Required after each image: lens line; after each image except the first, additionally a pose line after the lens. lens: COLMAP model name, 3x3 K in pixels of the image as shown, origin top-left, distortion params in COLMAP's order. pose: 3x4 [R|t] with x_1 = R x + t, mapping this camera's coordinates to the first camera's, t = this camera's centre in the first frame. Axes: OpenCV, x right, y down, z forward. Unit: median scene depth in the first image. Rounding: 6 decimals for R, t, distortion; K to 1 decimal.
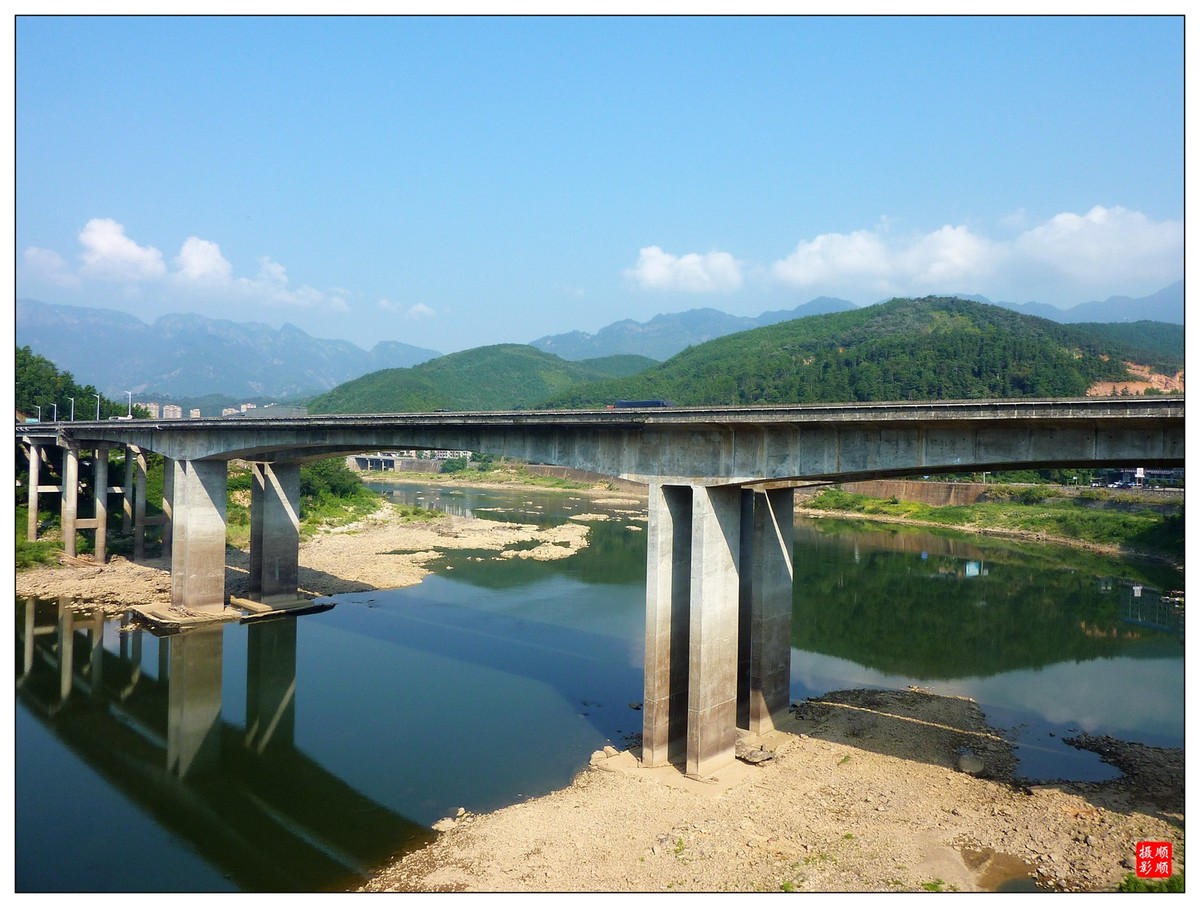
lens RADIAL K [[905.3, 0, 629.8], [0, 905.3, 446.2], [0, 0, 1]] dist [-0.015887, -0.018311]
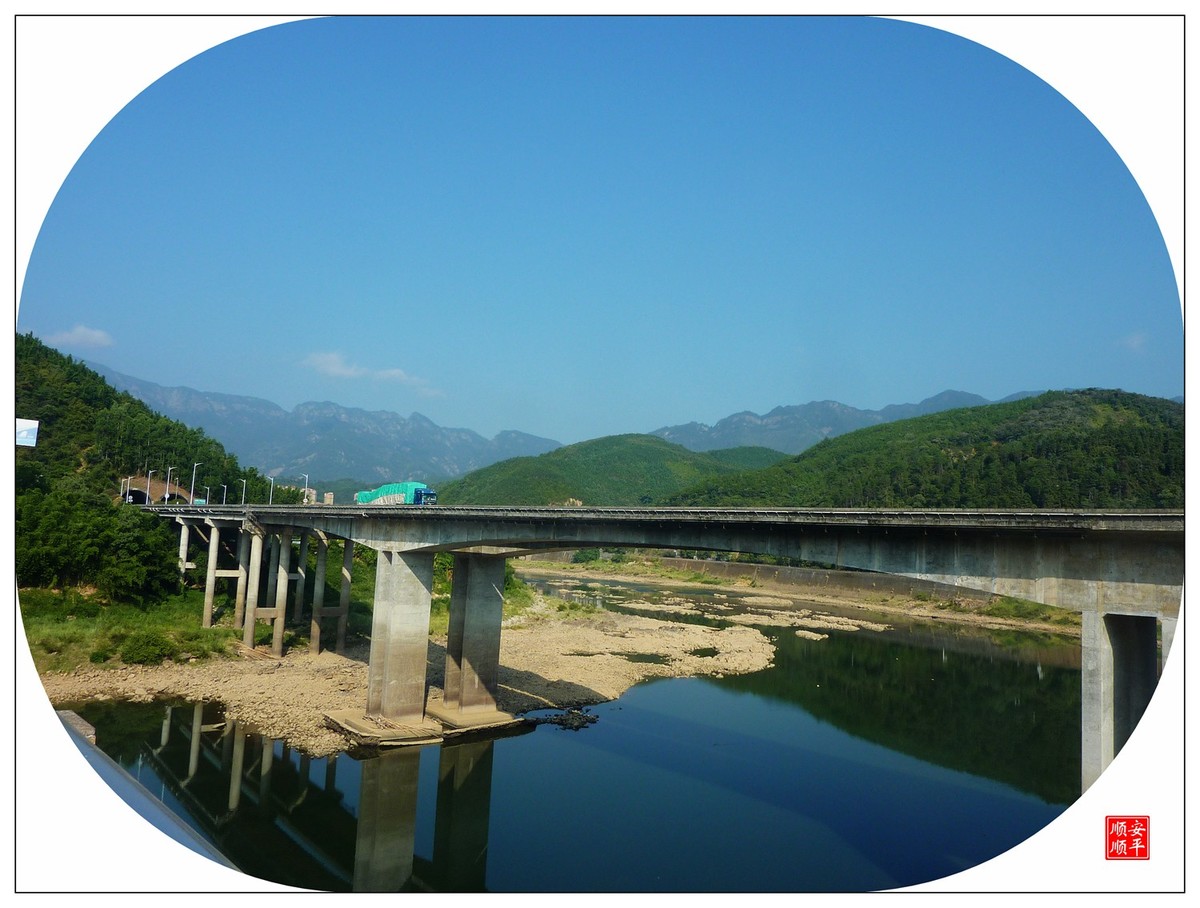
lens RADIAL K [[905.3, 0, 620.3], [0, 905.3, 441.8], [0, 0, 1]] dist [-0.015887, -0.018311]
pose [[0.991007, 0.013112, -0.133167, -0.036217], [-0.027077, 0.994250, -0.103607, -0.001413], [0.131043, 0.106281, 0.985663, 0.030502]]
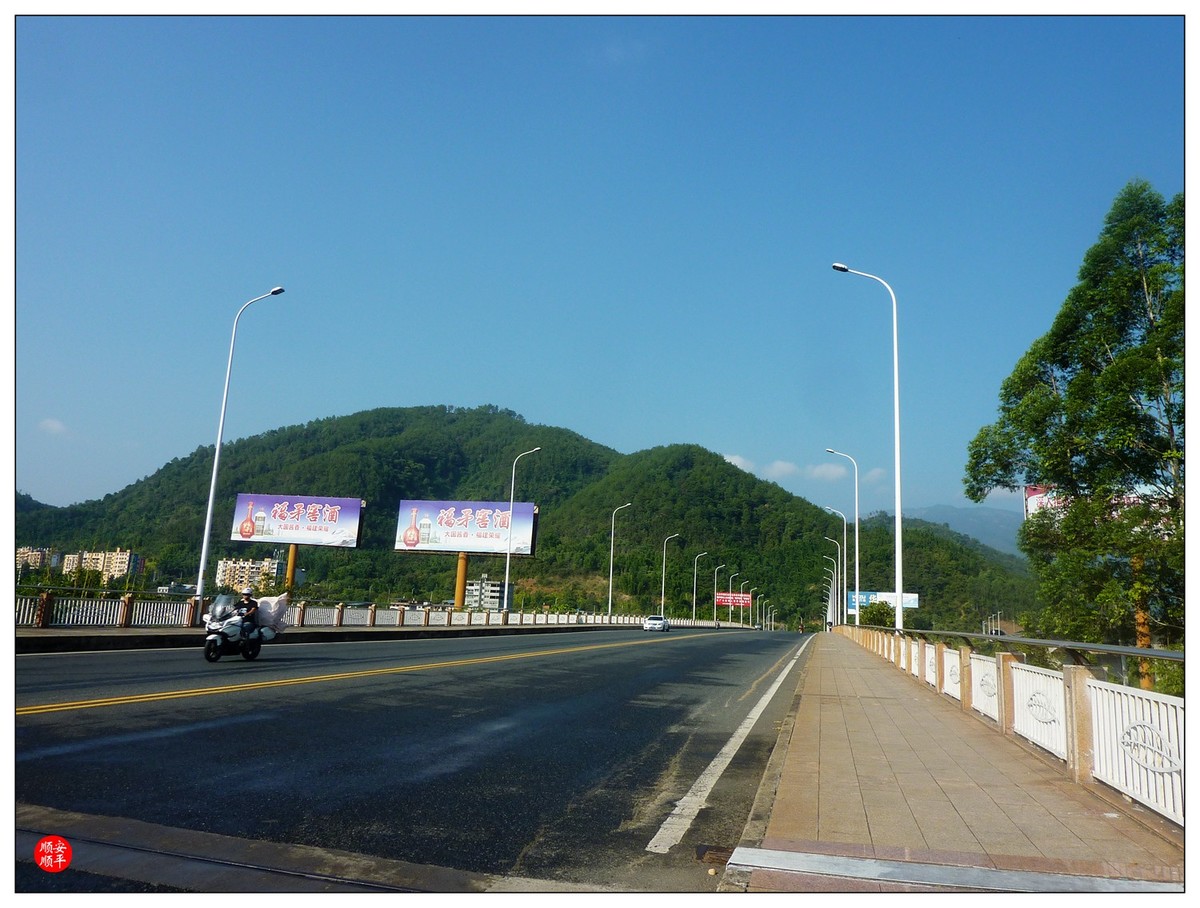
lens RADIAL K [[905.3, 0, 591.1], [0, 905.3, 455.0], [0, 0, 1]] dist [-0.015887, -0.018311]
pose [[0.435447, -0.178439, -0.882352, 0.207455], [-0.029315, 0.976827, -0.212013, 0.009313], [0.899737, 0.118187, 0.420125, -0.177657]]
